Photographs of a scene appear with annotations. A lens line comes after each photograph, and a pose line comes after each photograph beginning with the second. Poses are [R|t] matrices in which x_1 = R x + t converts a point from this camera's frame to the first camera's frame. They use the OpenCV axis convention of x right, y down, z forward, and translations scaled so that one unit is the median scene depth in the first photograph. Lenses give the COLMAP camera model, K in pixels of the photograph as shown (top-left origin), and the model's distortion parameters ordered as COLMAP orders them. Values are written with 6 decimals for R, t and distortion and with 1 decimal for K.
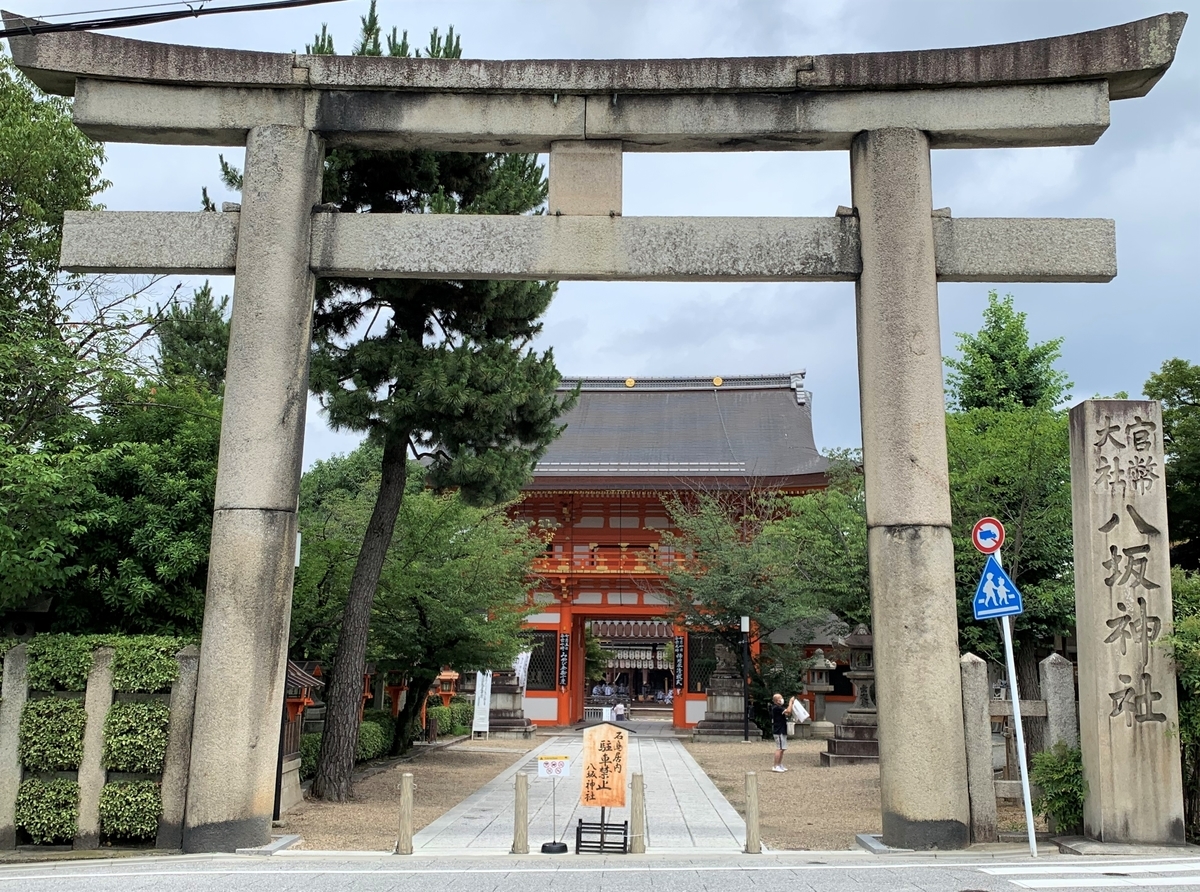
lens RADIAL K [[1219.6, 0, 604.8], [0, 1219.6, 447.6], [0, 0, 1]] dist [0.012663, 0.000000]
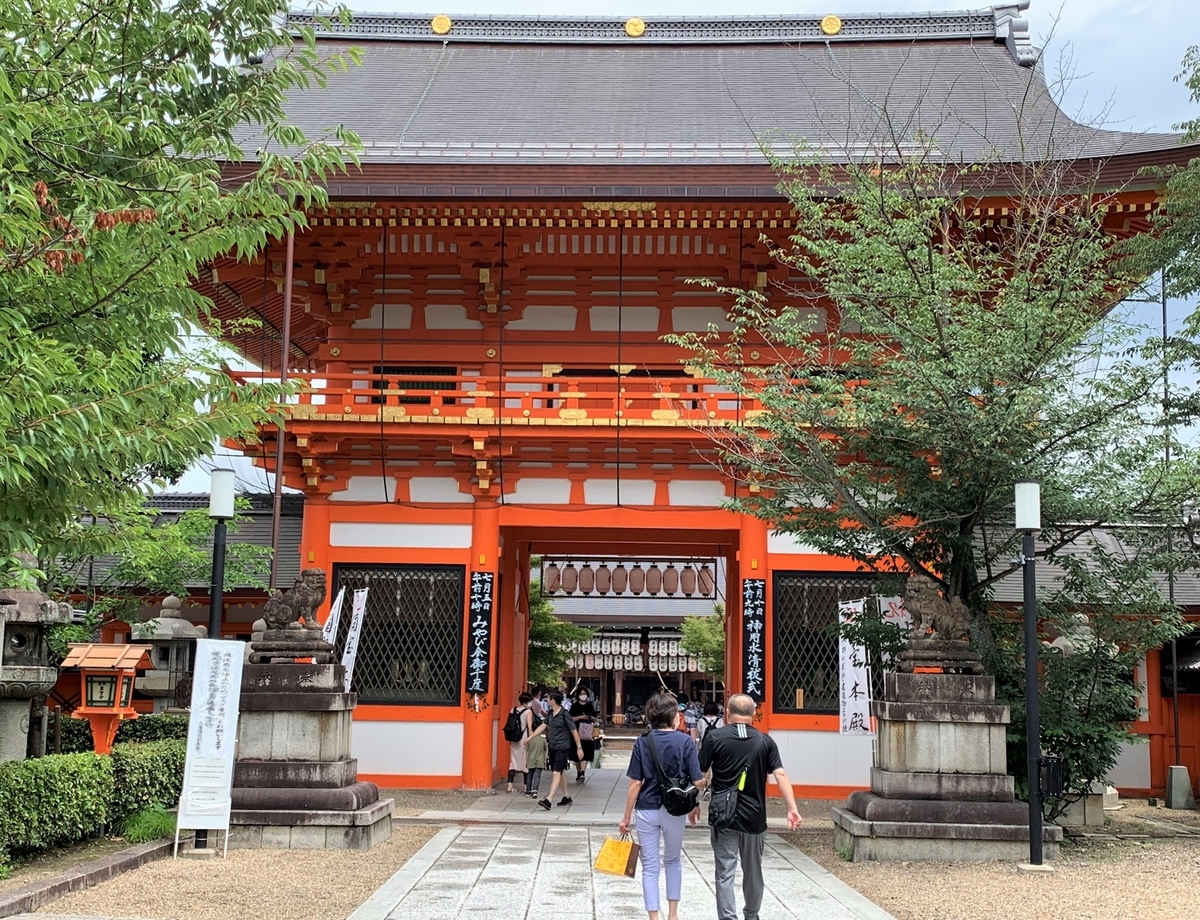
lens RADIAL K [[1697.6, 0, 595.9], [0, 1697.6, 458.7], [0, 0, 1]] dist [-0.018741, 0.000000]
pose [[0.999646, 0.010685, 0.024353, -0.008457], [-0.011924, 0.998611, 0.051322, 0.083980], [-0.023771, -0.051594, 0.998385, 0.420976]]
